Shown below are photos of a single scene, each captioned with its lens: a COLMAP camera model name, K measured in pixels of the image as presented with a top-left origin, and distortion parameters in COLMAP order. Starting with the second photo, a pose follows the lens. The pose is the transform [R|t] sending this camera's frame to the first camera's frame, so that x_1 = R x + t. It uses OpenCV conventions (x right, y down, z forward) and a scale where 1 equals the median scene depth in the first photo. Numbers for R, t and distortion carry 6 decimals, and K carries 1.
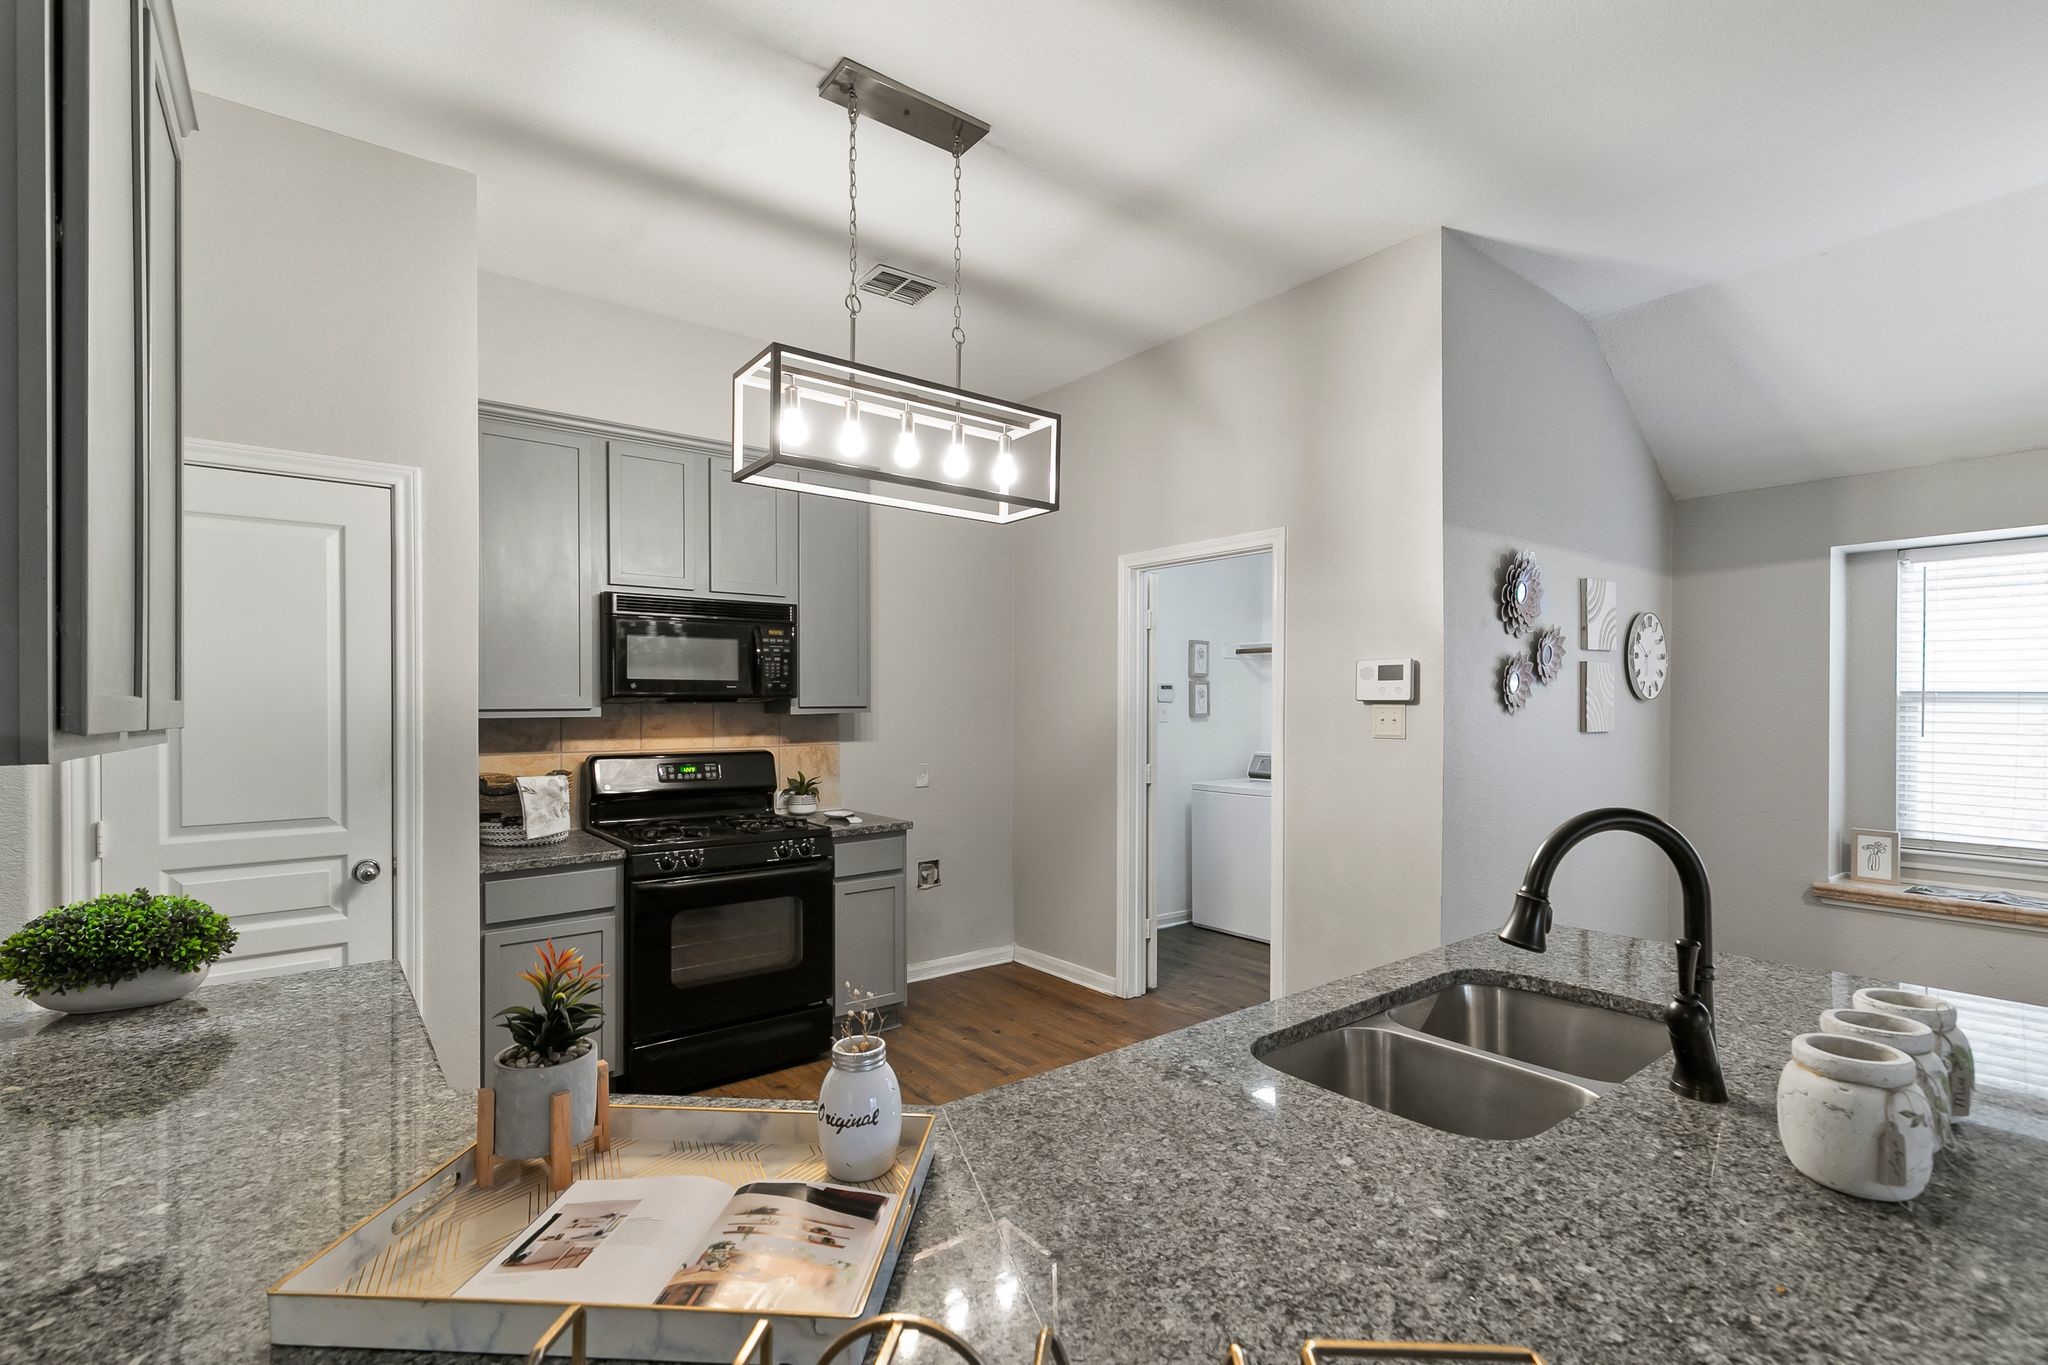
lens RADIAL K [[924.7, 0, 1022.1], [0, 924.7, 709.4], [0, 0, 1]] dist [0.008094, -0.003286]
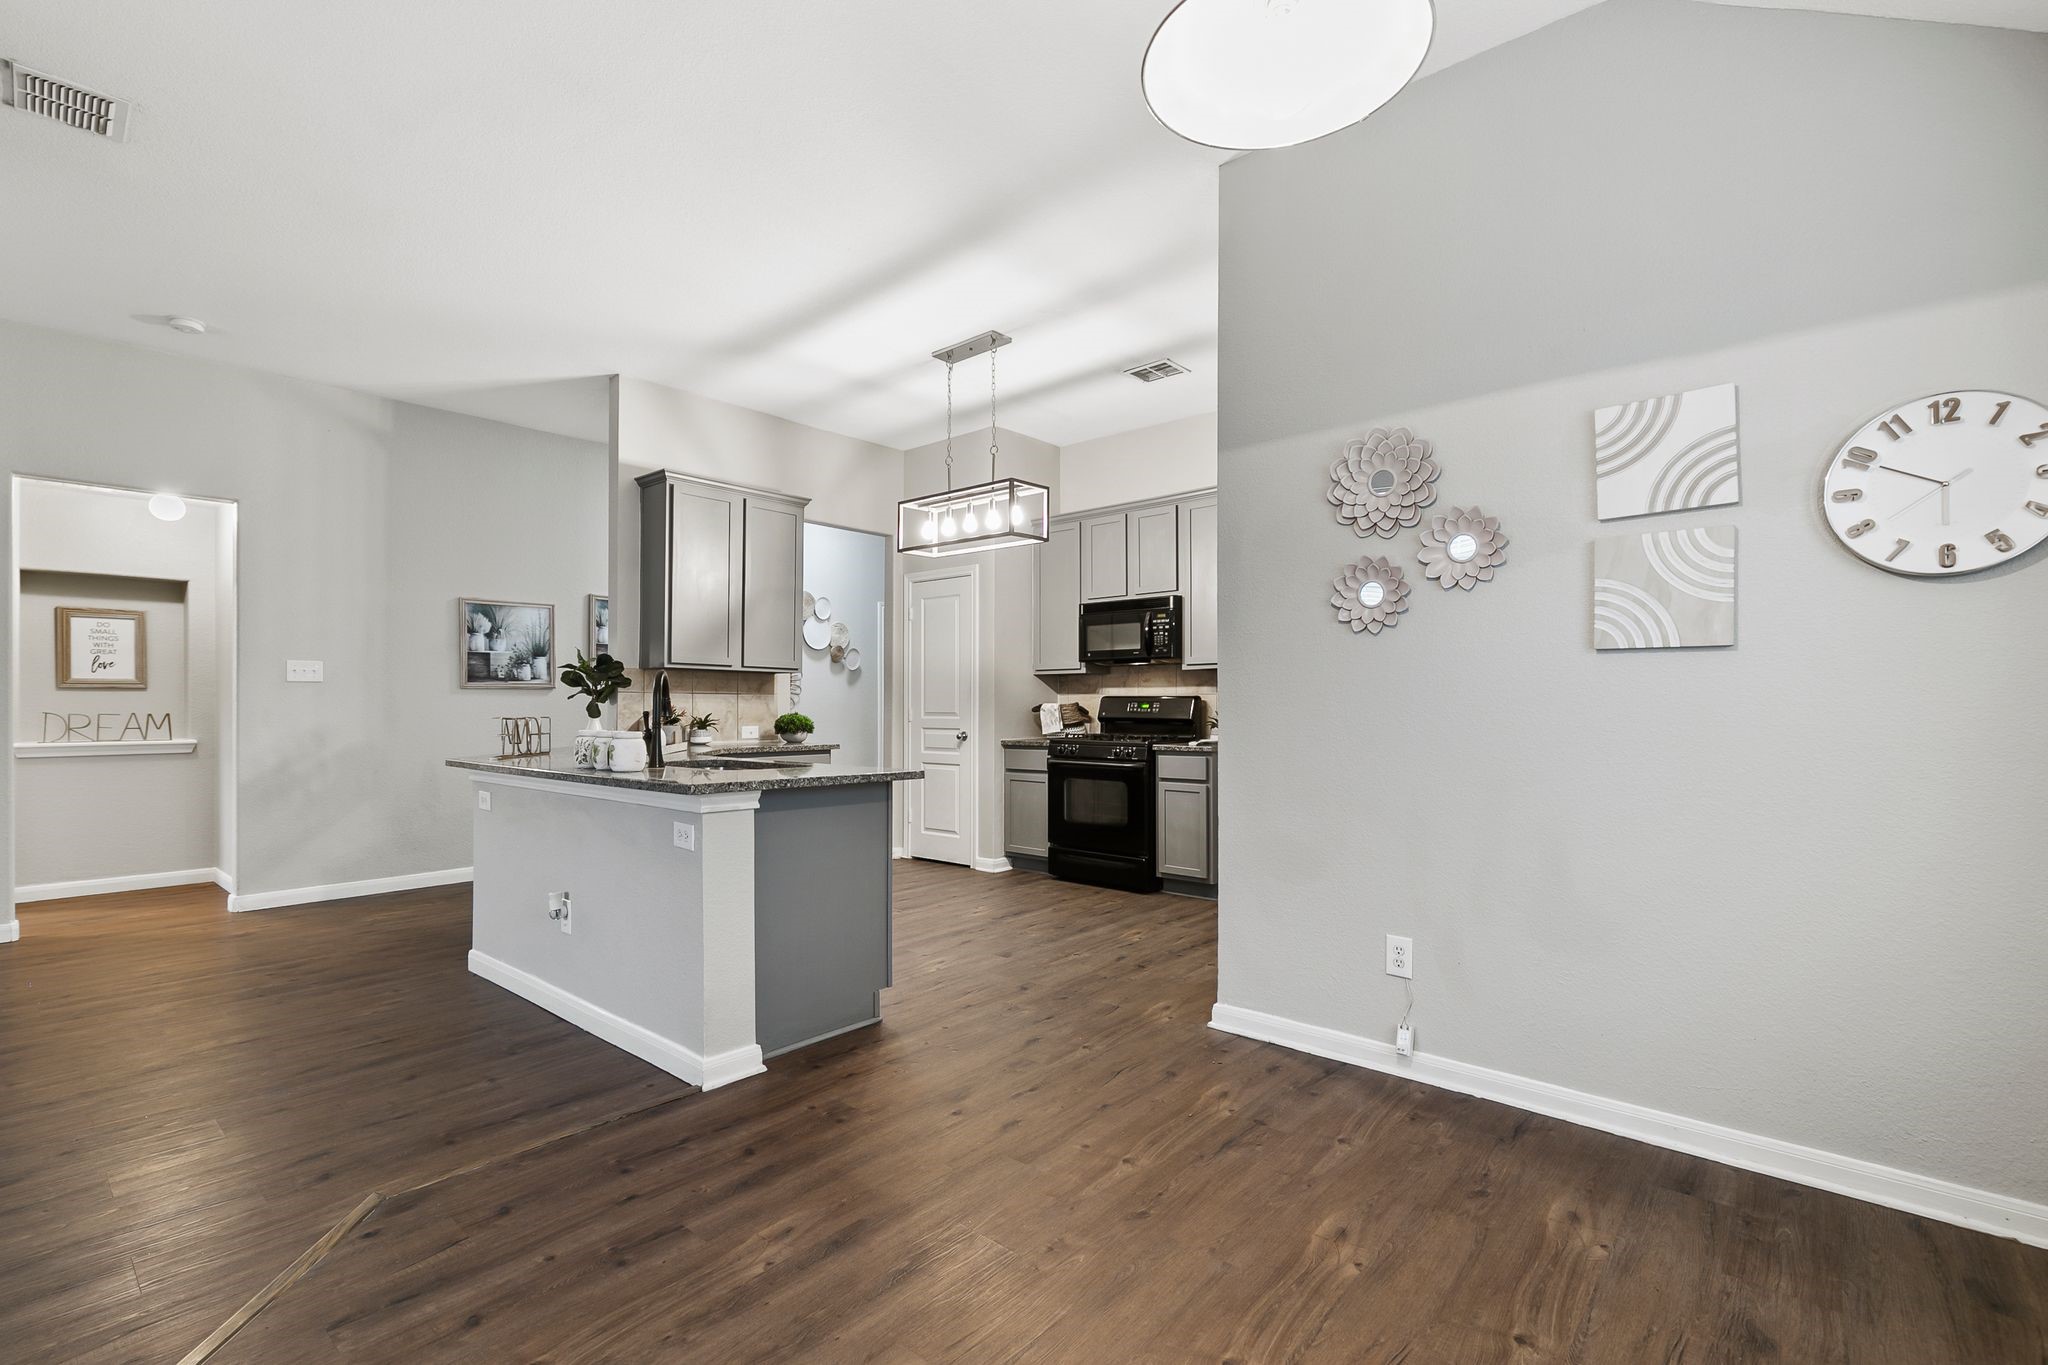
lens RADIAL K [[924.7, 0, 1016.1], [0, 924.7, 701.2], [0, 0, 1]] dist [0.008094, -0.003286]
pose [[0.181702, -0.004379, -0.983344, 1.147475], [-0.008189, 0.999949, -0.005966, 0.066431], [0.983319, 0.009137, 0.181657, 0.479180]]
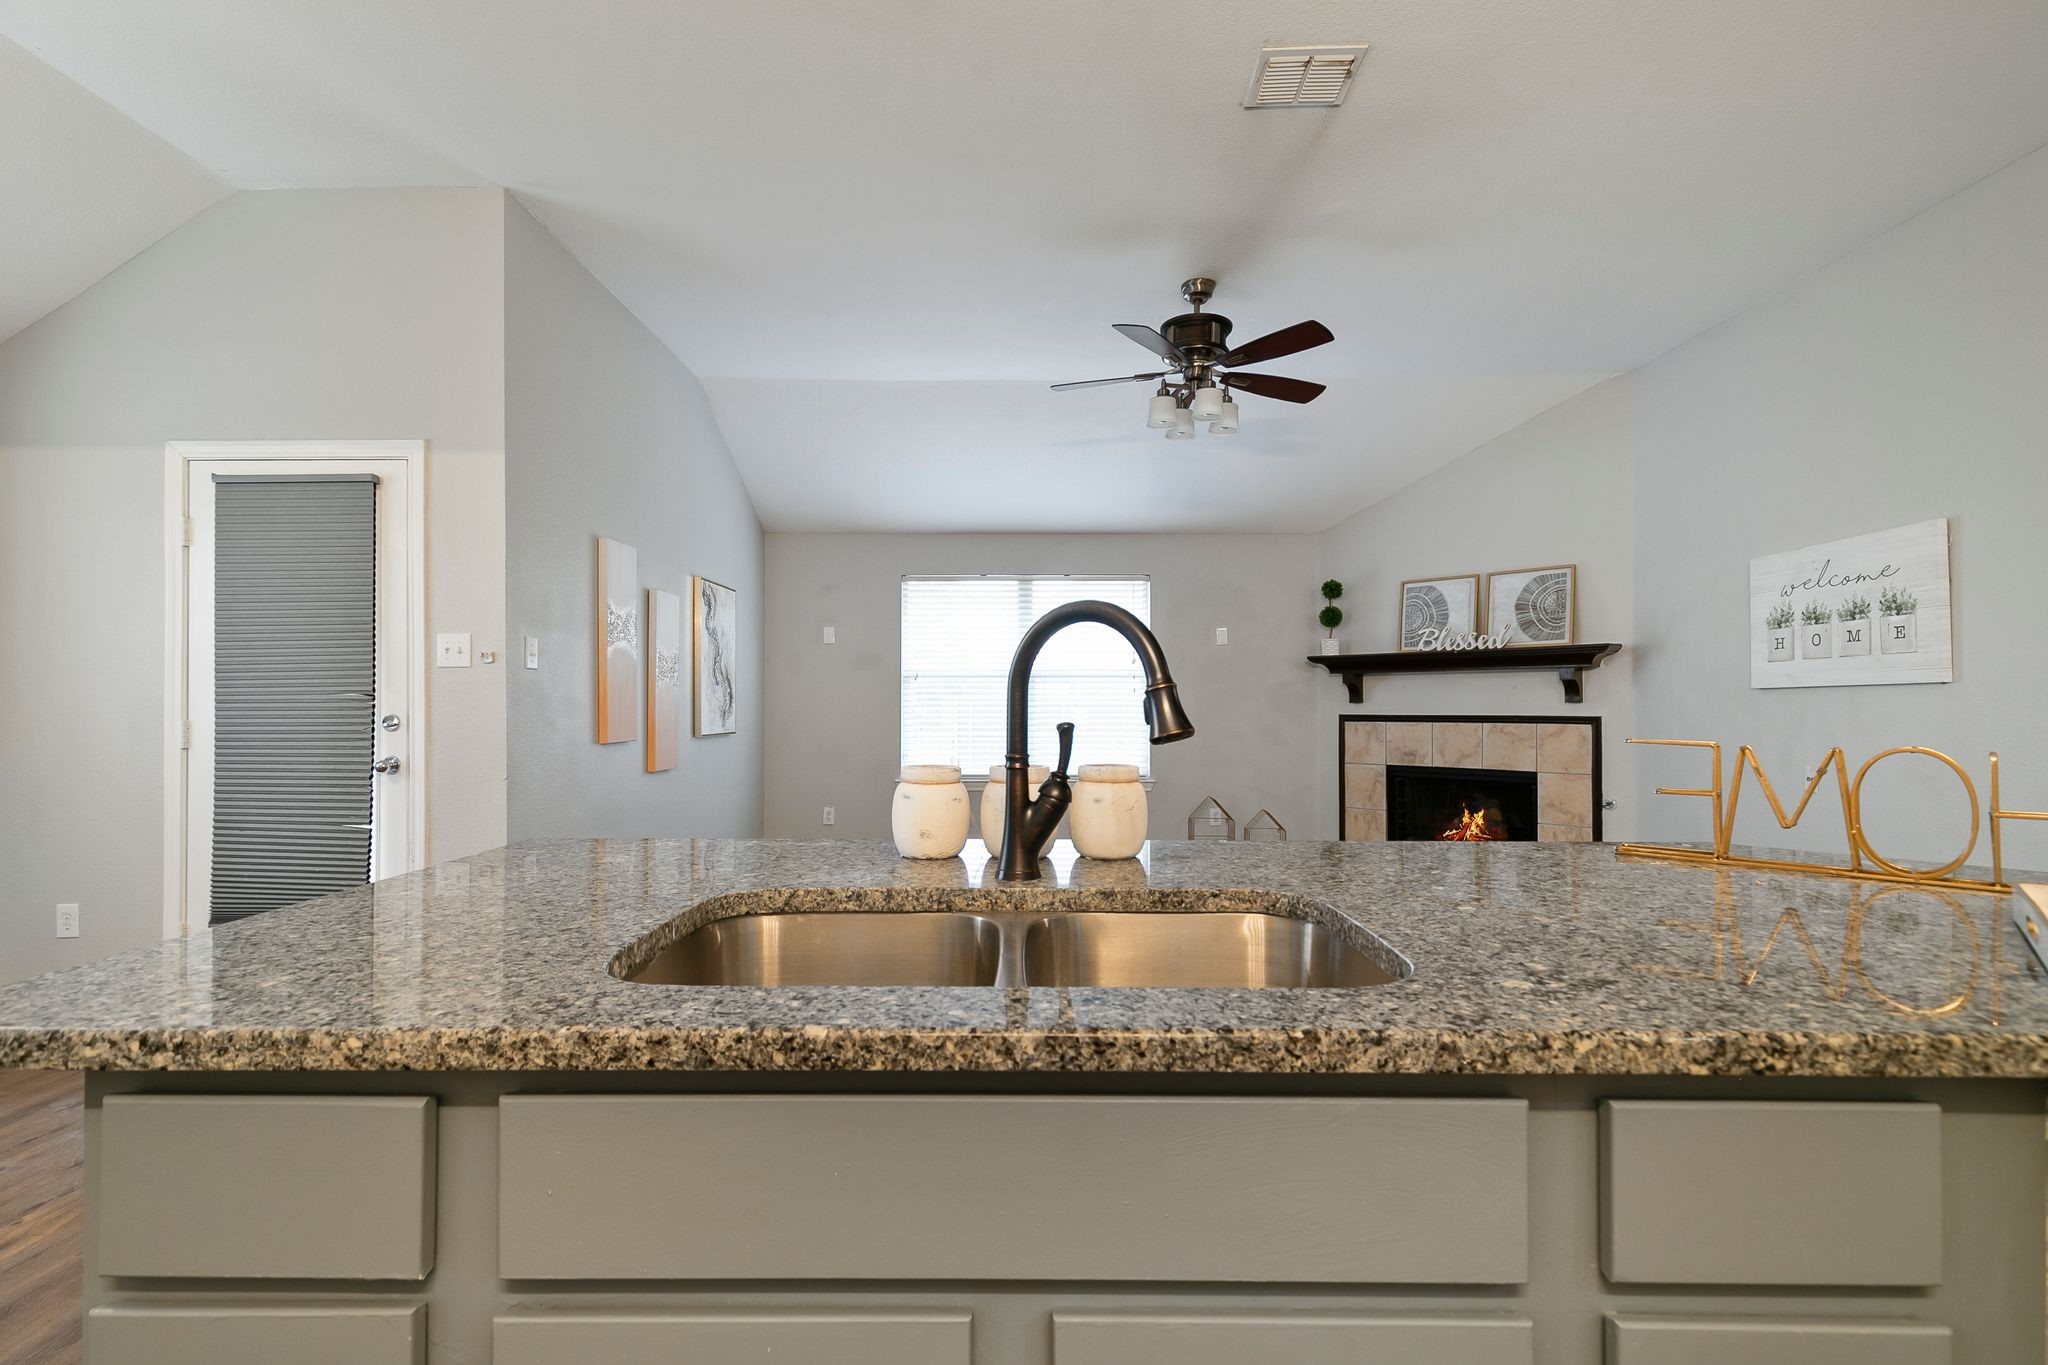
lens RADIAL K [[924.7, 0, 1023.3], [0, 924.7, 696.5], [0, 0, 1]] dist [0.008094, -0.003286]
pose [[-0.782828, 0.006520, 0.622204, 0.023273], [0.004798, 0.999979, -0.004443, 0.064919], [-0.622220, -0.000493, -0.782842, 0.553923]]
